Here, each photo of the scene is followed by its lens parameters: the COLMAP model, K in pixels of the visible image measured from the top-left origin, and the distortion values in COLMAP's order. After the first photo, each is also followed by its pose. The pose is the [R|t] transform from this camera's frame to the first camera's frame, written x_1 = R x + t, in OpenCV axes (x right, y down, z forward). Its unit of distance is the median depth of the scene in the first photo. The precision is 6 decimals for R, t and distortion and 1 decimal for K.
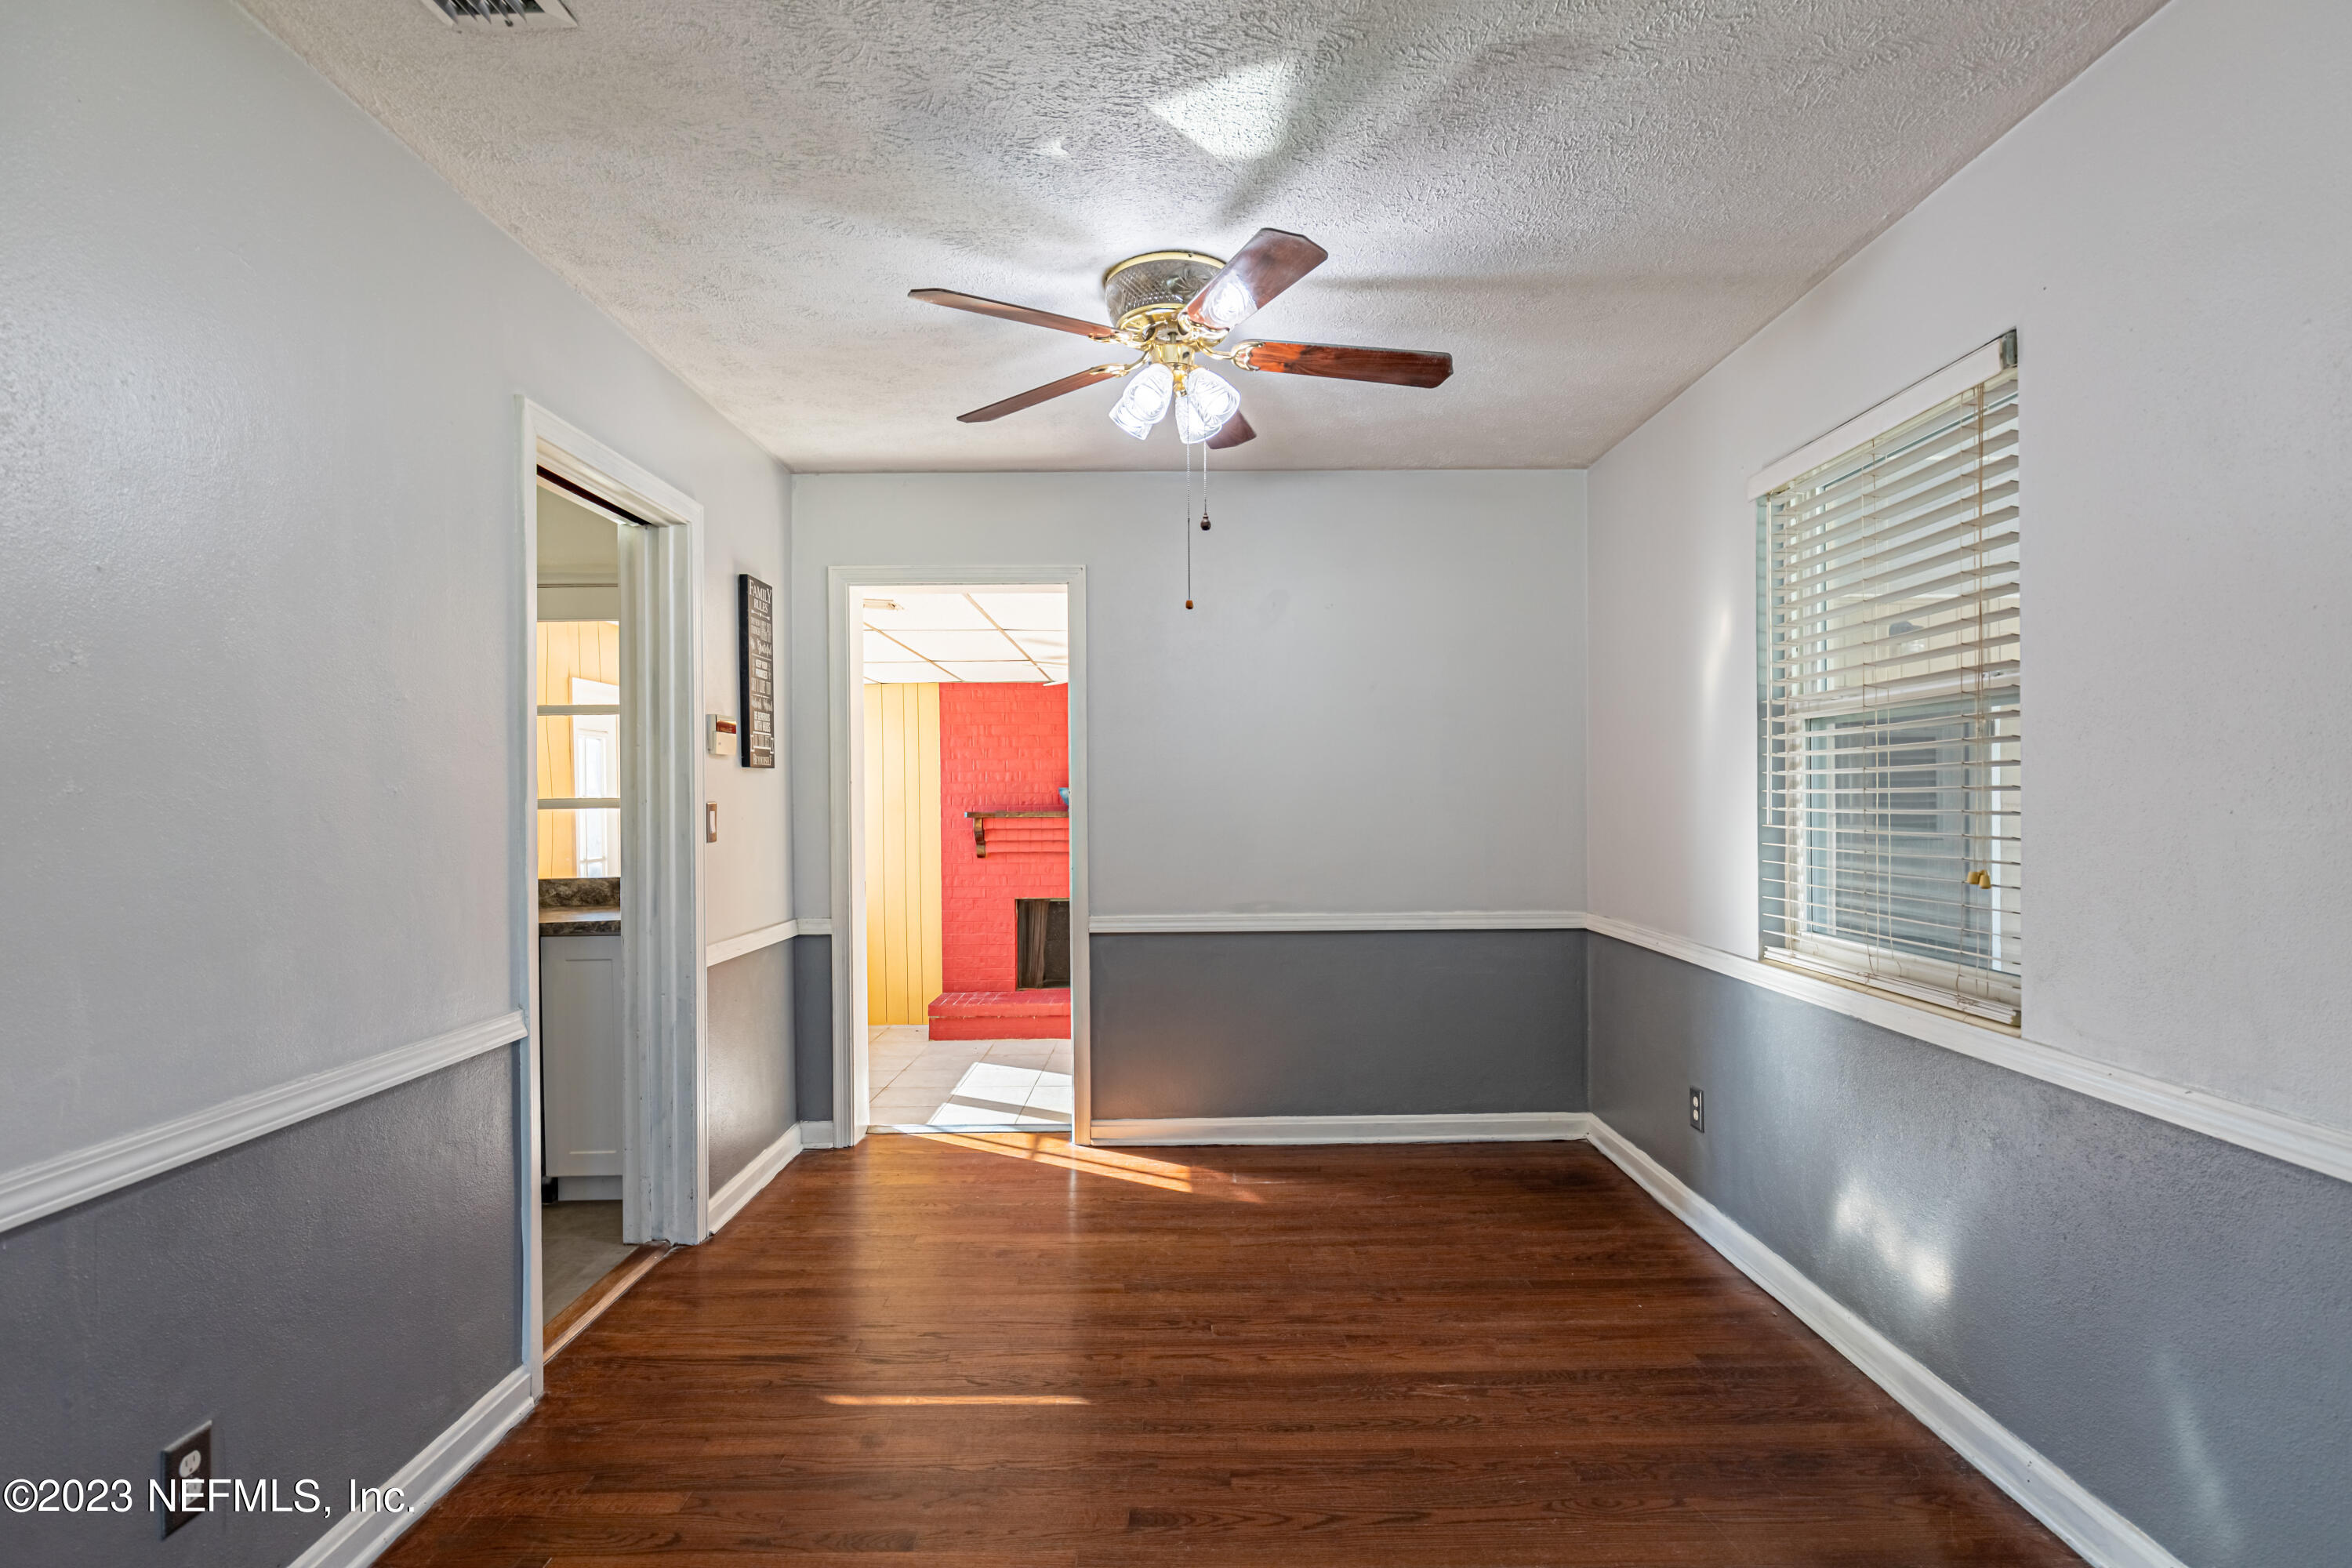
lens RADIAL K [[1132.8, 0, 1185.5], [0, 1132.8, 800.3], [0, 0, 1]] dist [-0.000476, -0.000153]
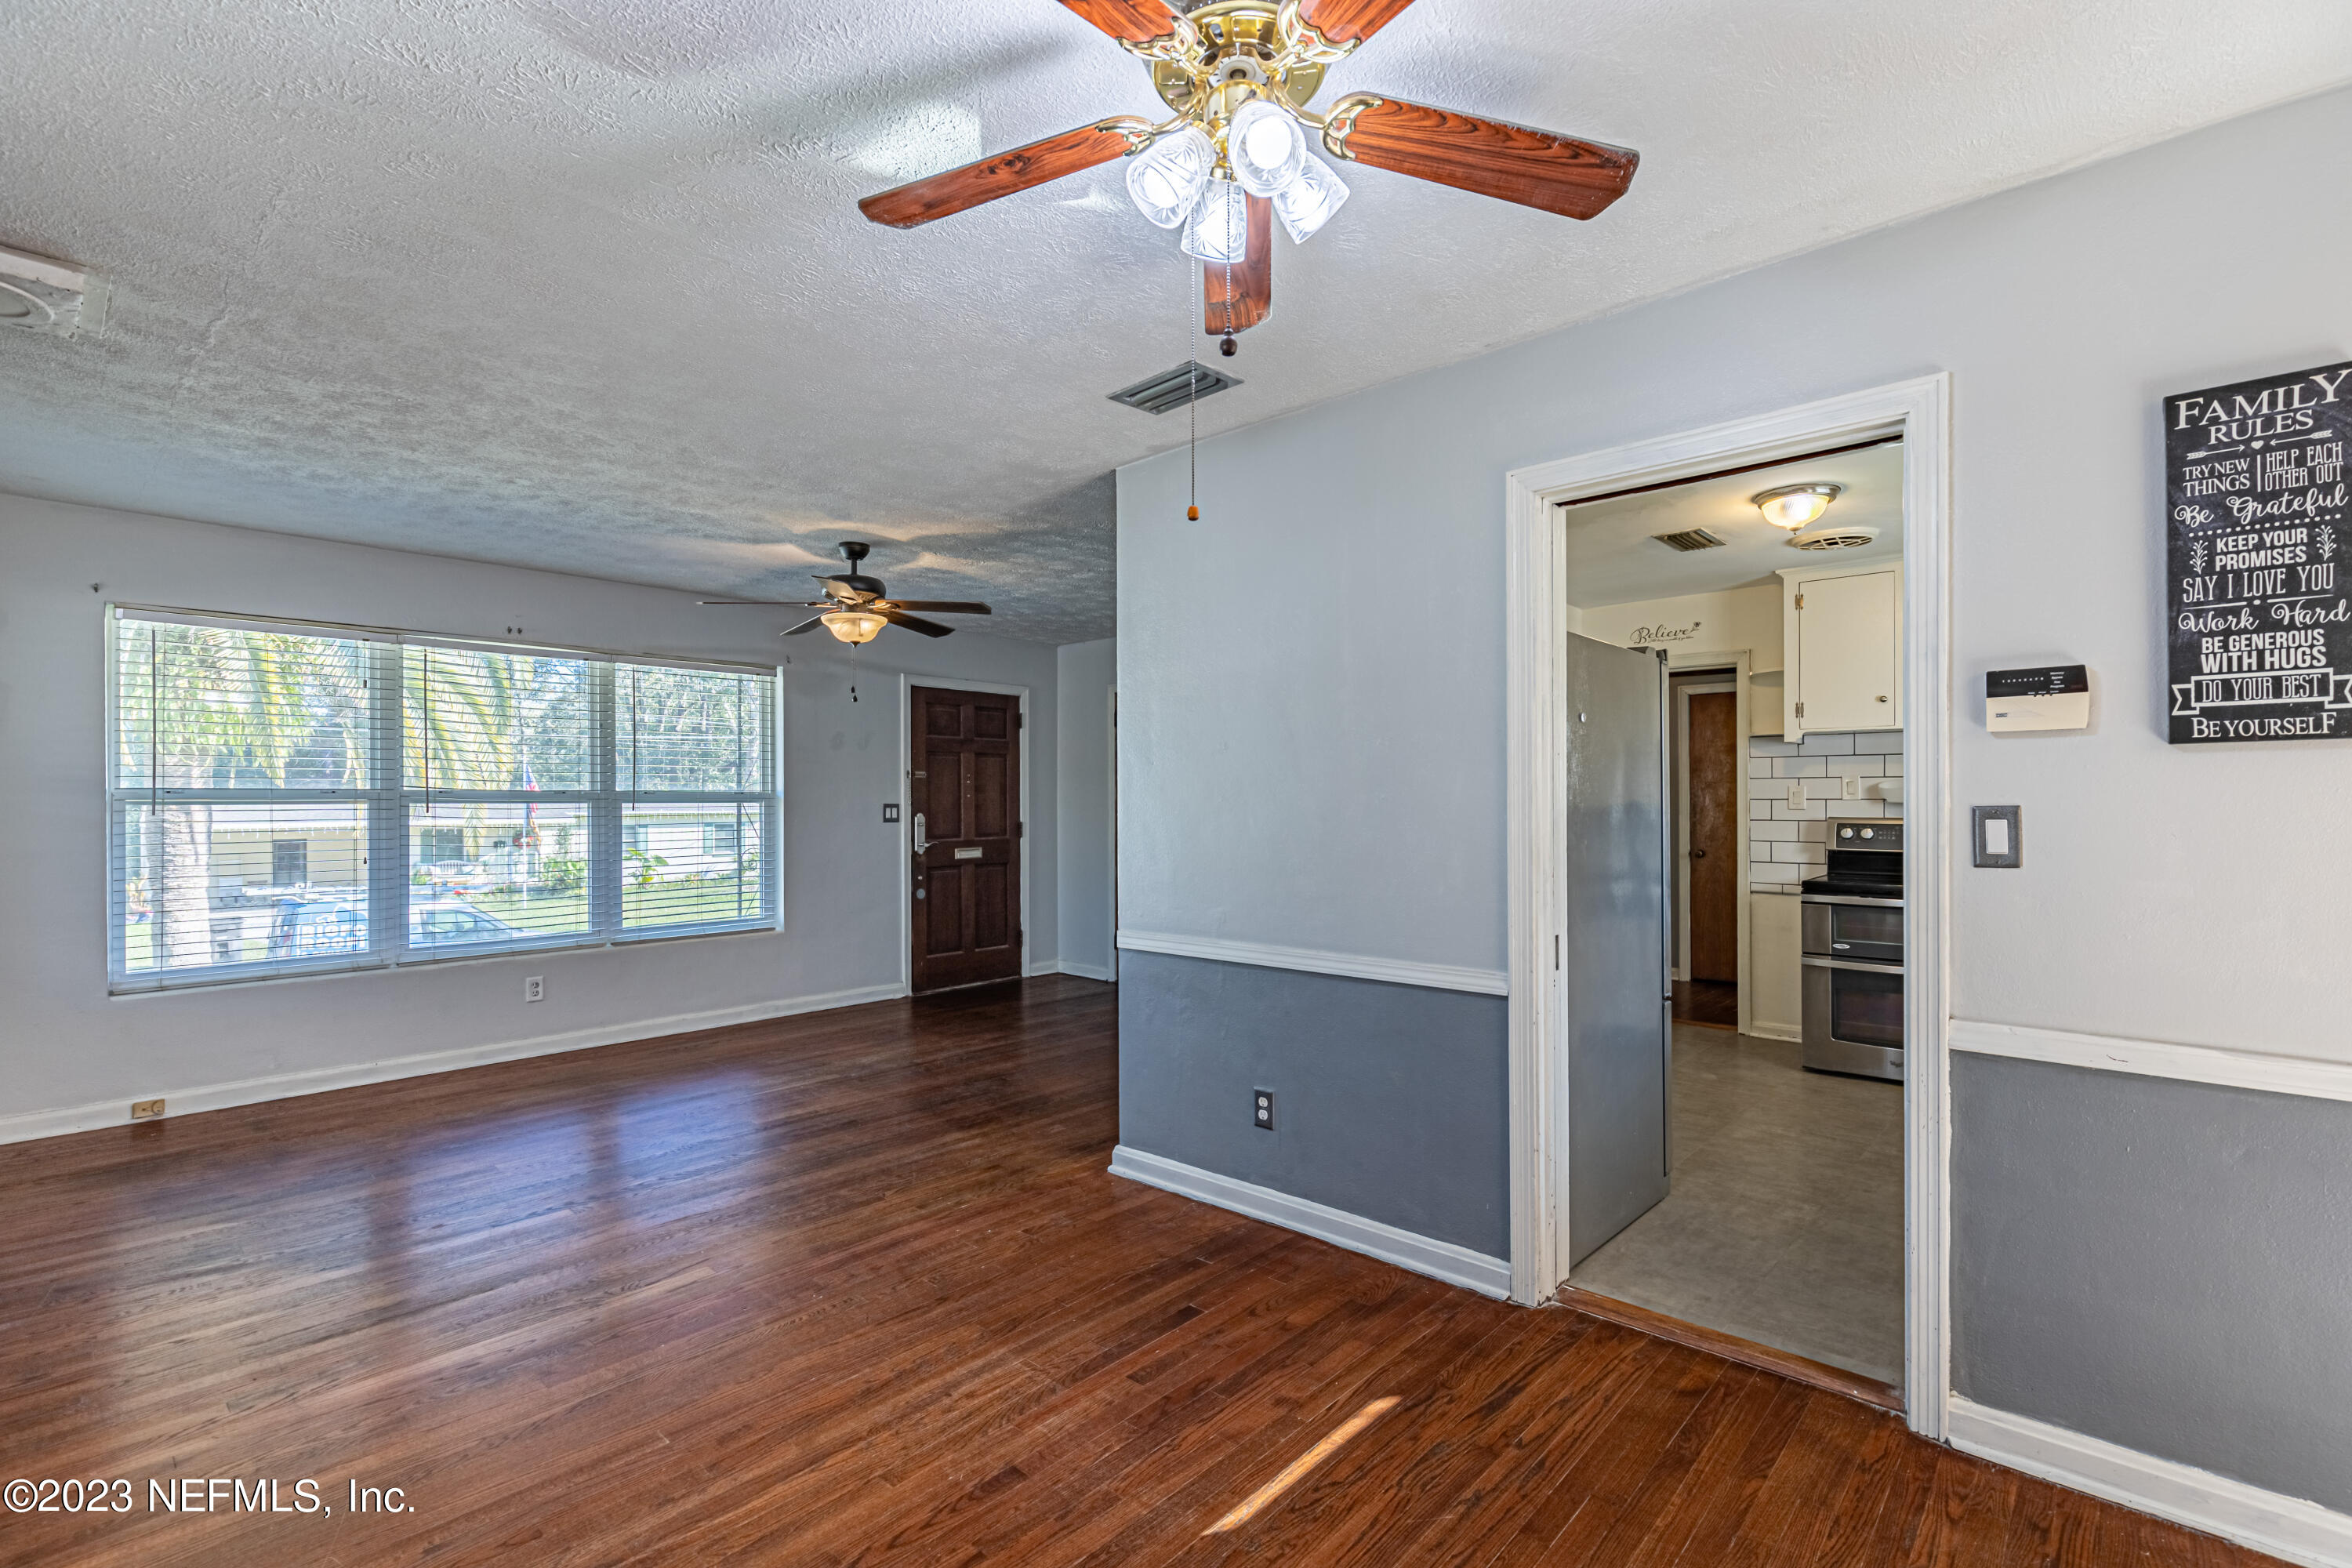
lens RADIAL K [[1056.6, 0, 1184.4], [0, 1056.6, 801.7], [0, 0, 1]] dist [0.009308, -0.000426]
pose [[-0.676537, 0.012542, -0.736301, 0.349012], [0.008969, 0.999921, 0.008791, -0.010987], [0.736354, -0.000657, -0.676597, 1.073630]]
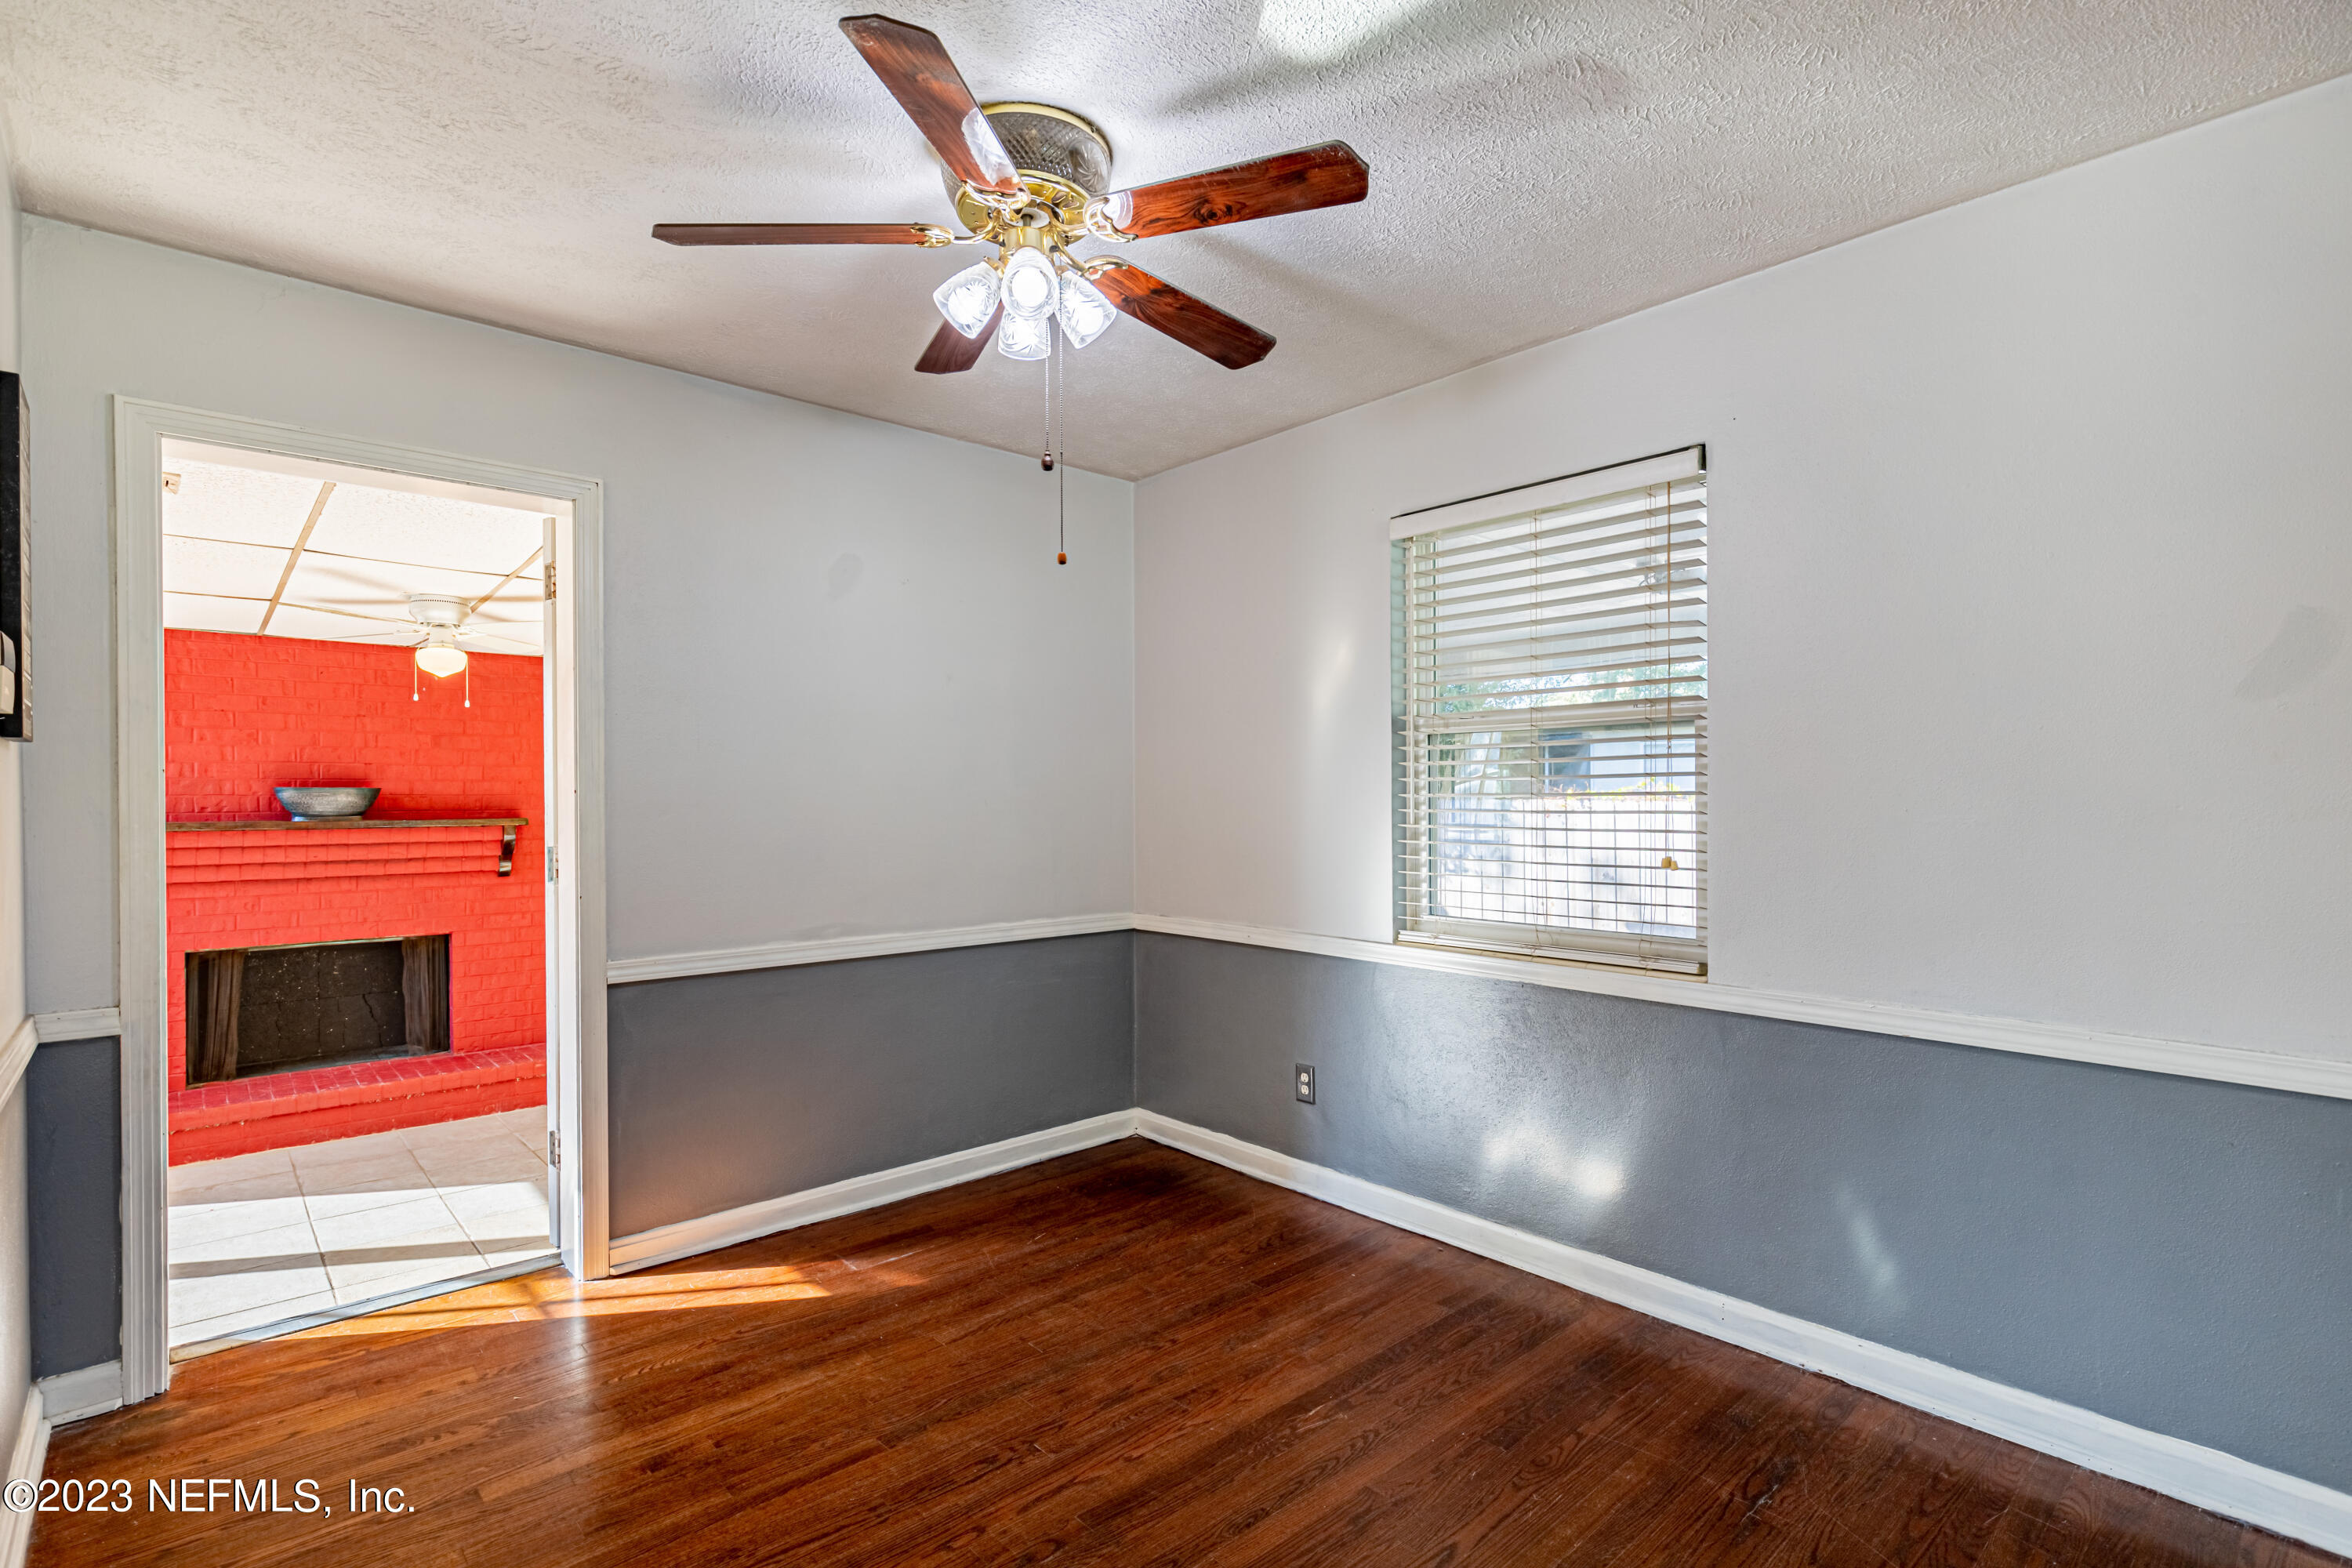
lens RADIAL K [[1114.0, 0, 1181.8], [0, 1114.0, 801.3], [0, 0, 1]] dist [0.001202, 0.000186]
pose [[0.748076, 0.002832, 0.663607, -0.349646], [0.000750, 0.999987, -0.005113, 0.003349], [-0.663613, 0.004322, 0.748064, 0.264850]]
